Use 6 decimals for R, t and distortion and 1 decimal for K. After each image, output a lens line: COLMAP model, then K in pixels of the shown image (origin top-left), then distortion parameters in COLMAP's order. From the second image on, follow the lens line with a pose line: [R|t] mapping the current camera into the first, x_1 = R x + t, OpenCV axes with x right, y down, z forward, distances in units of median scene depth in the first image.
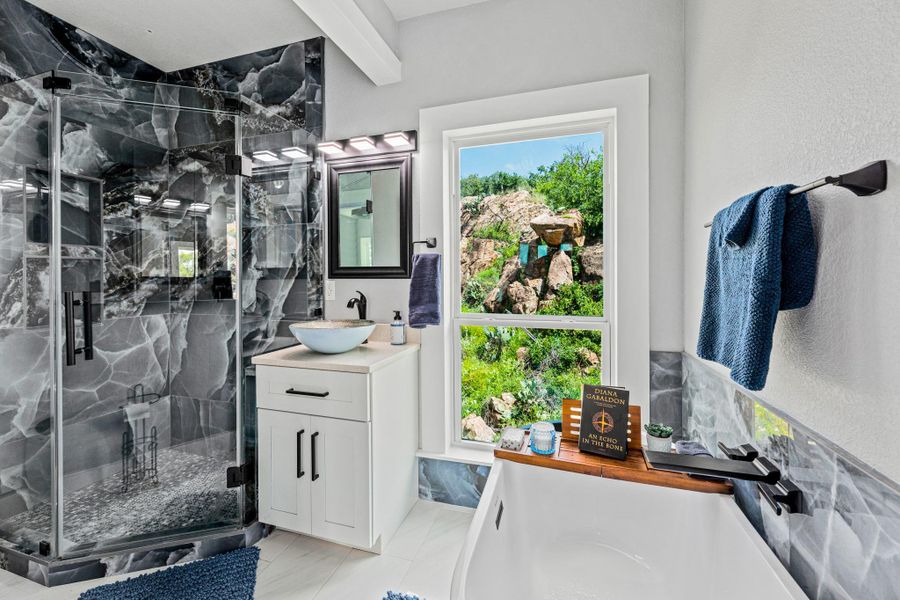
lens RADIAL K [[367.8, 0, 449.5], [0, 367.8, 277.3], [0, 0, 1]] dist [0.000776, -0.000014]
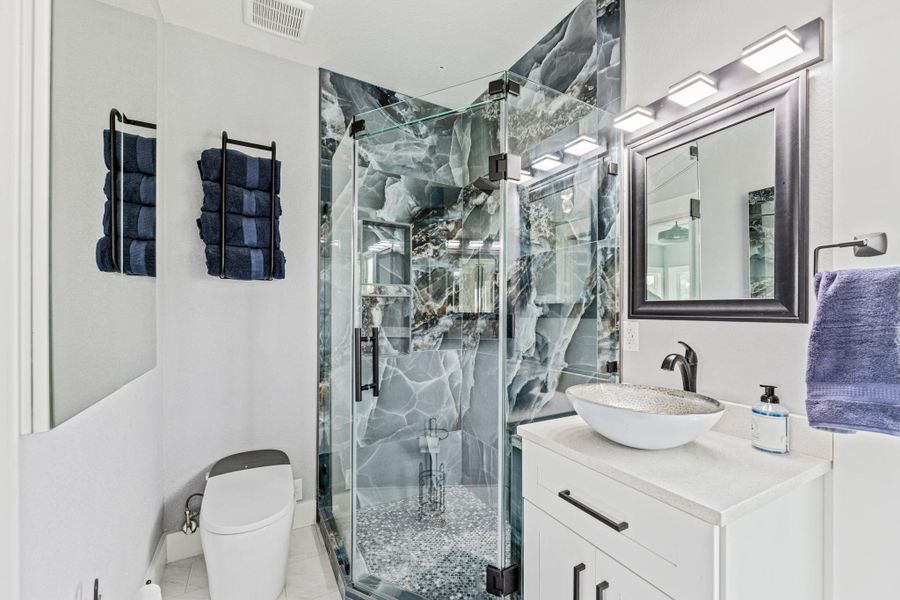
lens RADIAL K [[370.8, 0, 449.8], [0, 370.8, 310.9], [0, 0, 1]] dist [0.000519, 0.000012]
pose [[0.722522, 0.006684, -0.691316, -0.094922], [-0.010434, 0.999945, -0.001237, -0.006345], [0.691270, 0.008107, 0.722551, 0.280127]]
